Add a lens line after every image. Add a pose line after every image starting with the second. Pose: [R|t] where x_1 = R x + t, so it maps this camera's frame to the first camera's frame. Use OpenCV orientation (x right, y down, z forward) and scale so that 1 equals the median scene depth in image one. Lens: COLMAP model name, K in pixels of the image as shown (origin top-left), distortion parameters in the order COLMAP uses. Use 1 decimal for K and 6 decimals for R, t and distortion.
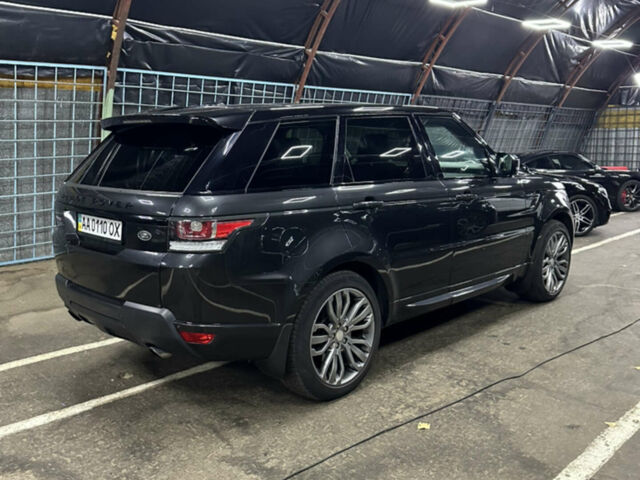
lens RADIAL K [[596.6, 0, 312.1], [0, 596.6, 229.8], [0, 0, 1]] dist [0.159057, -0.325251]
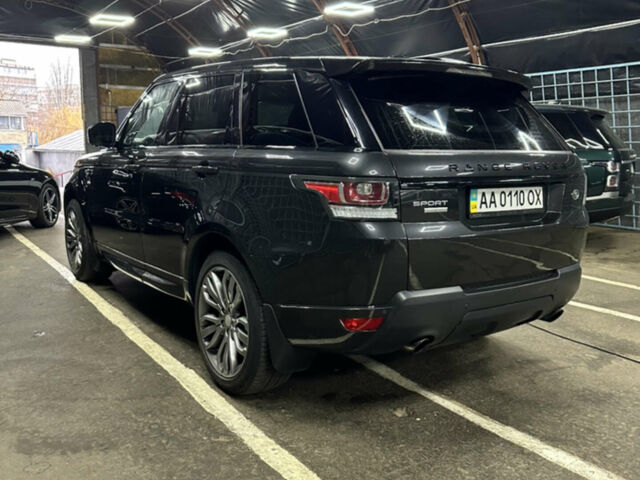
lens RADIAL K [[595.6, 0, 320.0], [0, 595.6, 240.0], [0, 0, 1]] dist [0.170086, -0.332267]
pose [[0.166775, -0.141579, 0.975777, -1.102519], [0.129805, 0.984176, 0.120612, -0.076219], [-0.977413, 0.106546, 0.182514, 1.020380]]
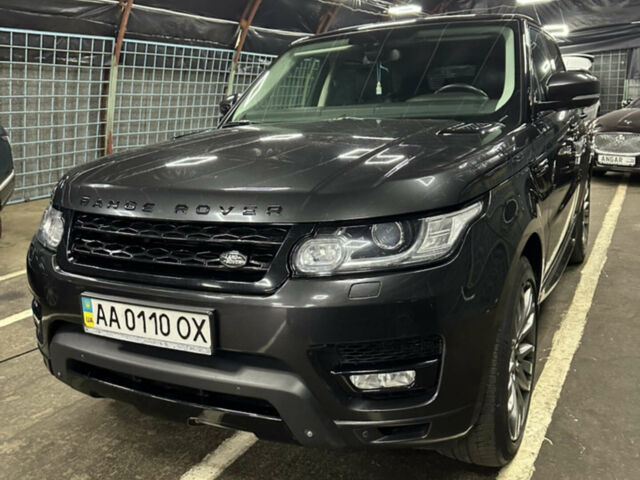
lens RADIAL K [[595.6, 0, 320.0], [0, 595.6, 240.0], [0, 0, 1]] dist [0.170086, -0.332267]
pose [[-0.962309, 0.117868, -0.245089, 0.536316], [0.021649, 0.931540, 0.362993, -0.300959], [0.271096, 0.344005, -0.898981, 2.294940]]
